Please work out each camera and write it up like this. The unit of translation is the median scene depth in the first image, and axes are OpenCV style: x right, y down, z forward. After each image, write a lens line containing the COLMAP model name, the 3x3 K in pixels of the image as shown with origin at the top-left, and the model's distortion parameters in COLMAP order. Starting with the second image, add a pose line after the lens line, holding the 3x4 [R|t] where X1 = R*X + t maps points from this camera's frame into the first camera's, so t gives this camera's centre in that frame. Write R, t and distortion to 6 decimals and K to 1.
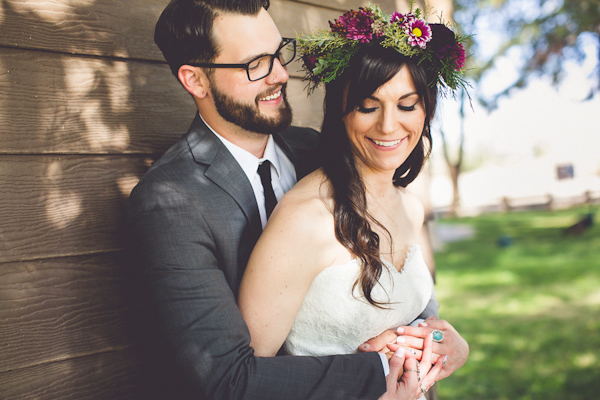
lens RADIAL K [[856.8, 0, 300.0], [0, 856.8, 200.0], [0, 0, 1]] dist [-0.284461, -0.008085]
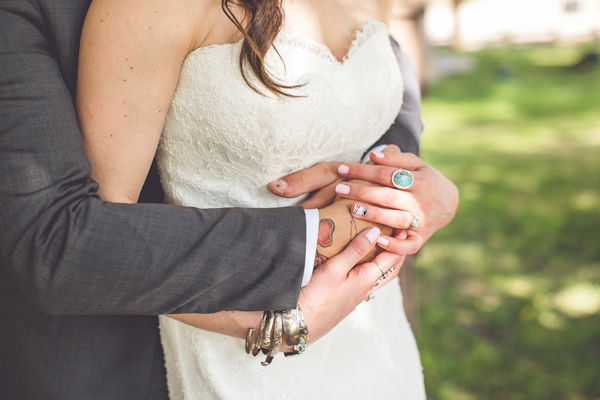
lens RADIAL K [[851.6, 0, 300.0], [0, 851.6, 200.0], [0, 0, 1]] dist [-0.022491, -0.033084]
pose [[0.999969, 0.003557, 0.007010, 0.084336], [-0.004843, 0.981207, 0.192897, 0.064861], [-0.006193, -0.192925, 0.981194, 0.376021]]
